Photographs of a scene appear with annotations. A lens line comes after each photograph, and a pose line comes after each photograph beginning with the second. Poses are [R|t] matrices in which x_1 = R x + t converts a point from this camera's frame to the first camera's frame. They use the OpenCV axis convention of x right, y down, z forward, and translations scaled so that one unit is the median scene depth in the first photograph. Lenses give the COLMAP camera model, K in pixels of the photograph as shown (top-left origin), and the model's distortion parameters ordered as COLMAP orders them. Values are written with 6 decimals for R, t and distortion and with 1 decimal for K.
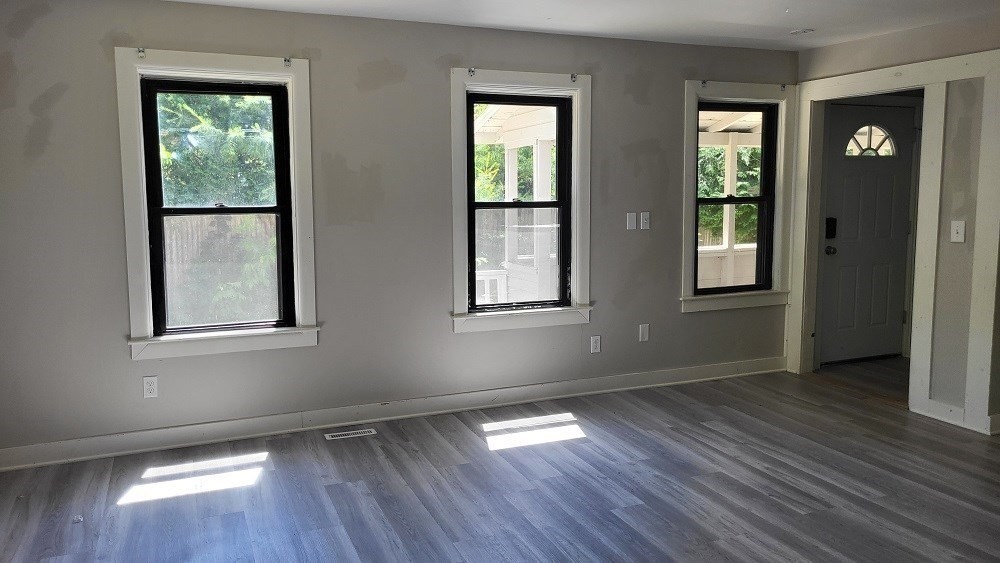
lens RADIAL K [[742.5, 0, 480.1], [0, 742.5, 260.6], [0, 0, 1]] dist [0.057423, 0.002014]
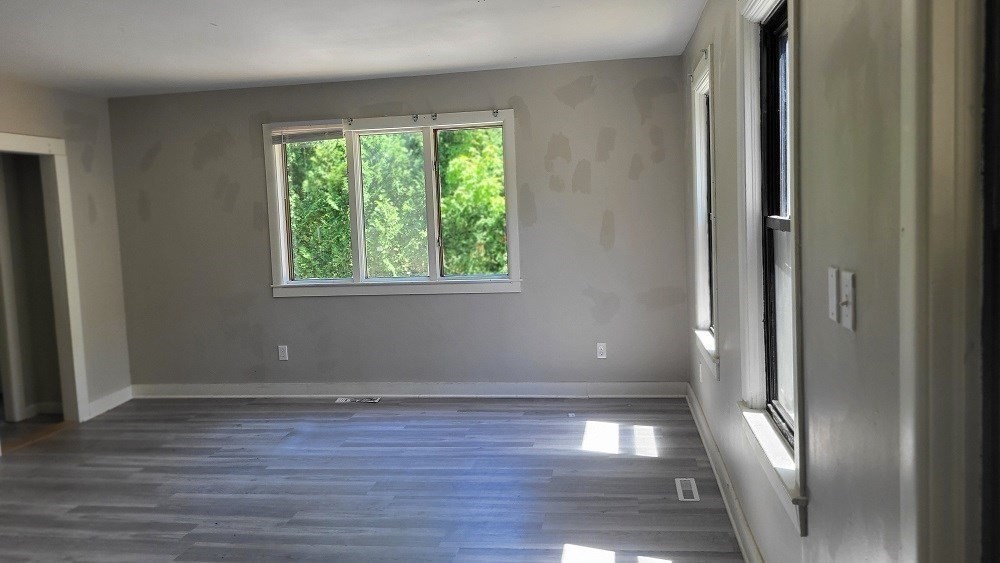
lens RADIAL K [[773.3, 0, 500.0], [0, 773.3, 281.5], [0, 0, 1]] dist [0.007062, 0.001870]
pose [[-0.511266, 0.108794, -0.852509, 0.640683], [-0.034643, 0.988540, 0.146929, -0.117355], [0.858724, 0.104653, -0.501638, 1.208254]]
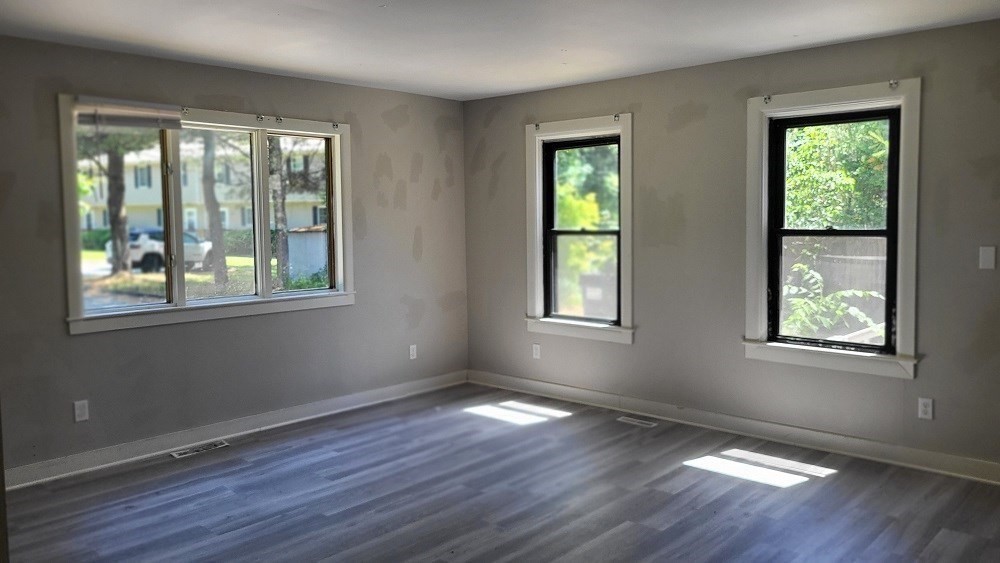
lens RADIAL K [[759.0, 0, 530.5], [0, 759.0, 266.6], [0, 0, 1]] dist [0.007146, 0.004384]
pose [[0.450560, 0.062648, -0.890545, 0.798450], [-0.077072, 0.996540, 0.031111, -0.038280], [0.889413, 0.054619, 0.453830, 0.278458]]
